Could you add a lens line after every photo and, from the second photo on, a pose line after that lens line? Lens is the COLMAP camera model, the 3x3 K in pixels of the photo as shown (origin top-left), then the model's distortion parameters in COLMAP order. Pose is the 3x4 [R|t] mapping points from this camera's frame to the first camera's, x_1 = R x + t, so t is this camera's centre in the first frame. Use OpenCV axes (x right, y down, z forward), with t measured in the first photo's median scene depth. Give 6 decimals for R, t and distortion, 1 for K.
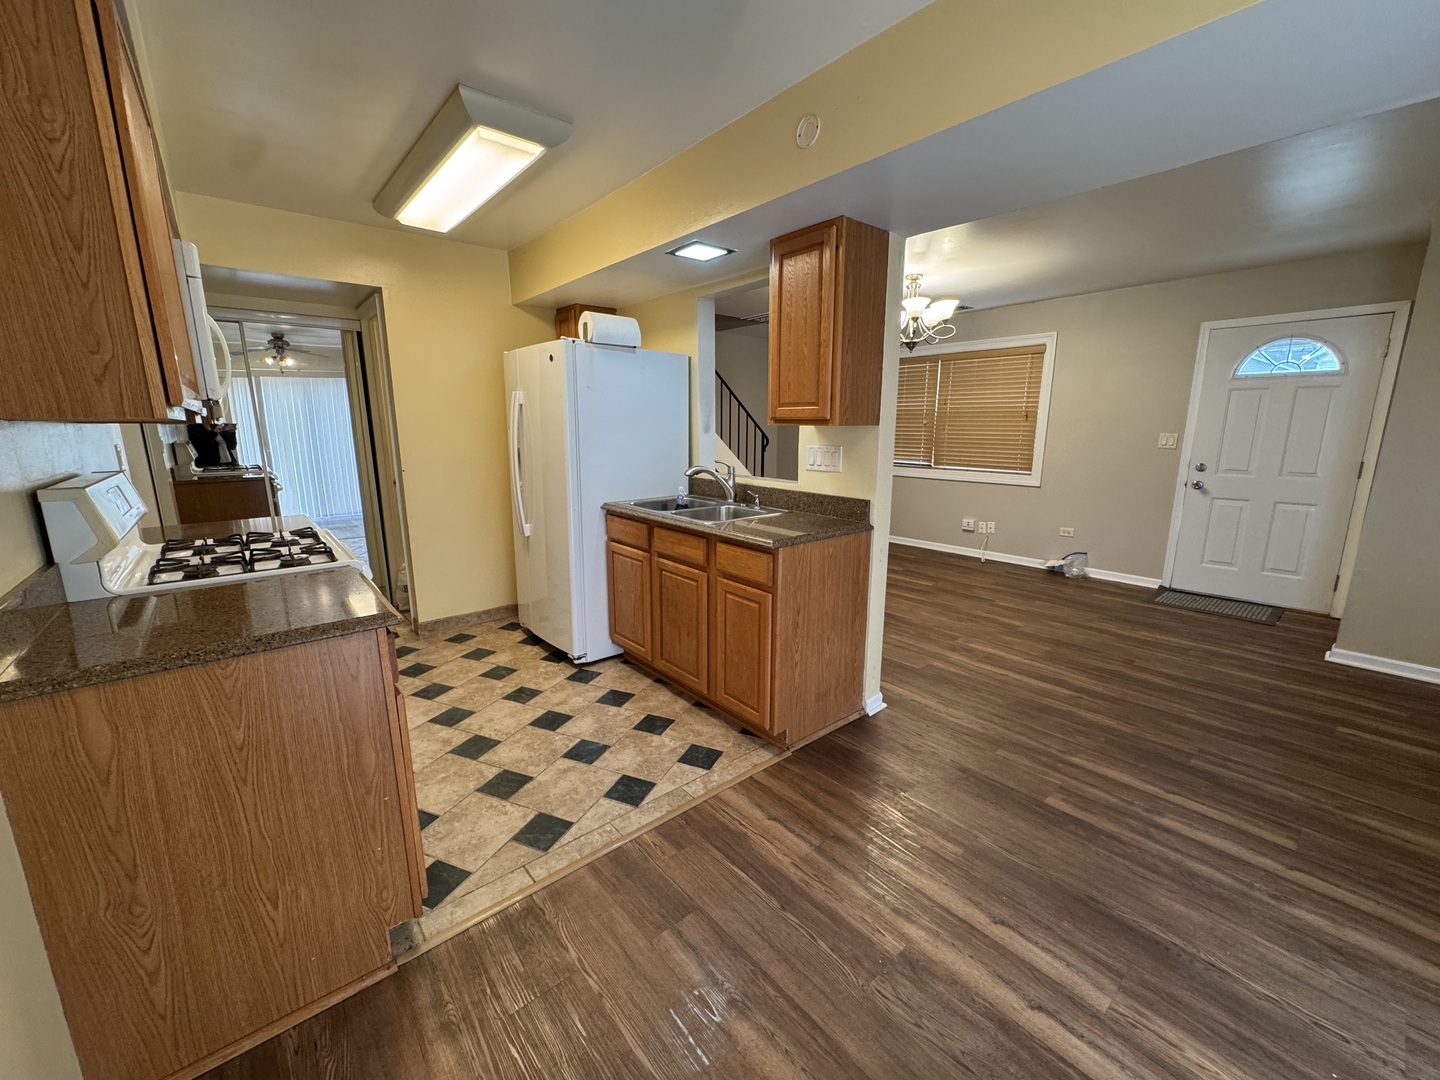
lens RADIAL K [[573.2, 0, 721.2], [0, 573.2, 539.6], [0, 0, 1]] dist [-0.001898, 0.000353]
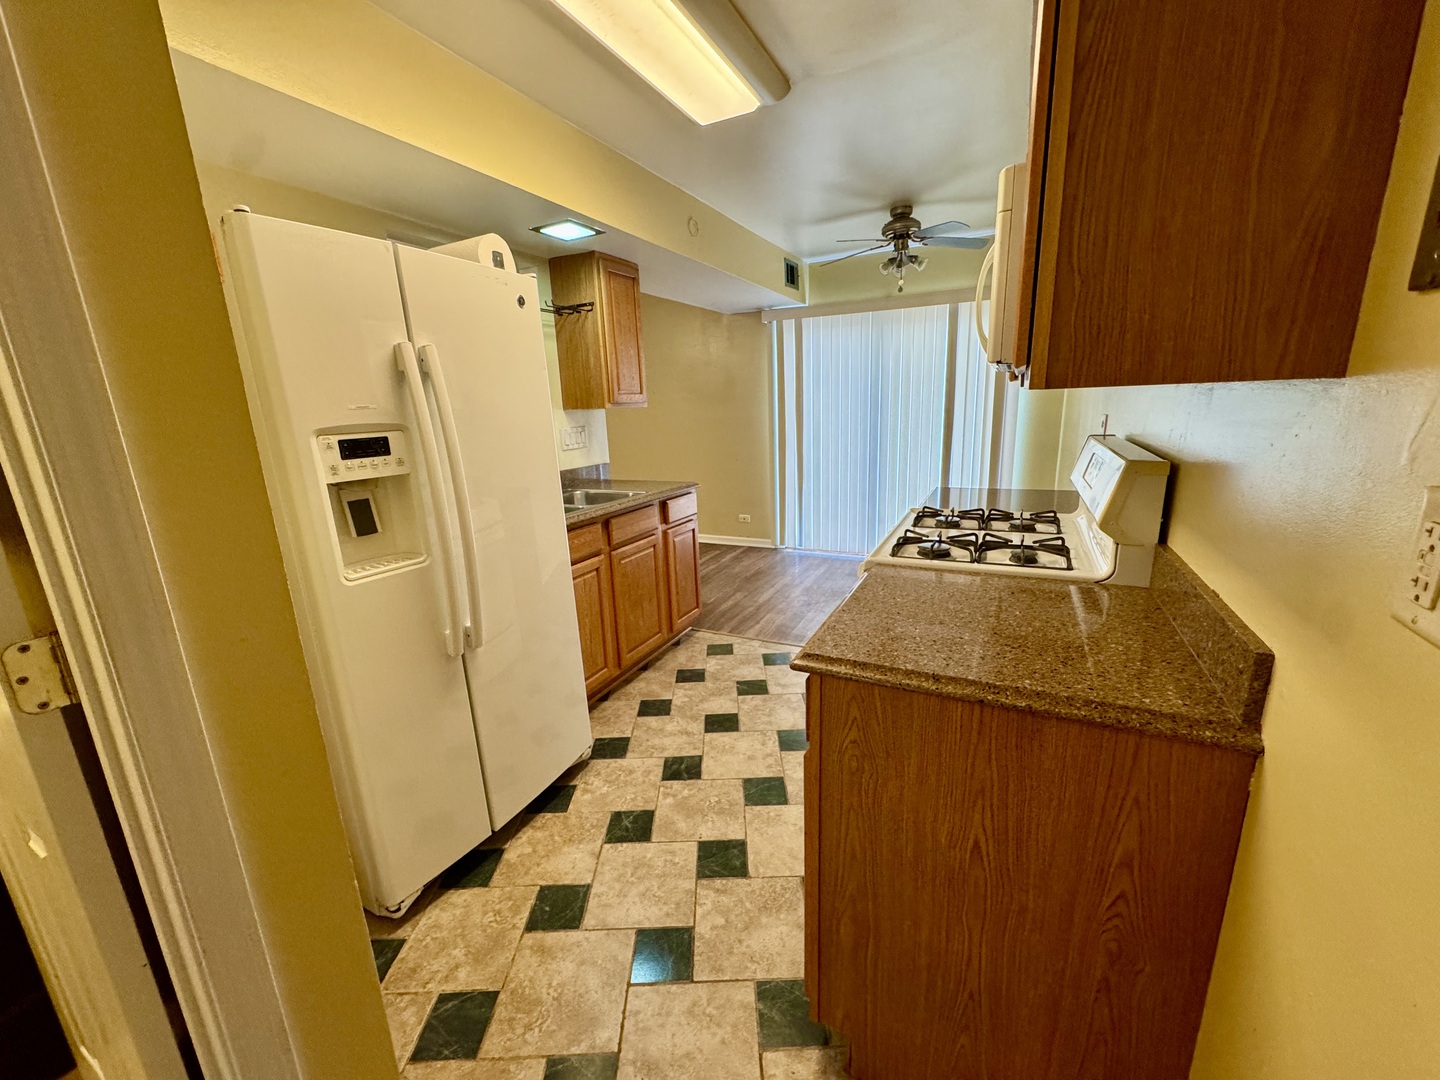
lens RADIAL K [[573.2, 0, 722.2], [0, 573.2, 541.9], [0, 0, 1]] dist [-0.001898, 0.000353]
pose [[-0.395381, -0.204181, 0.895535, -1.046308], [0.221828, 0.924893, 0.308812, -0.240025], [-0.891328, 0.320753, -0.320393, 1.173017]]
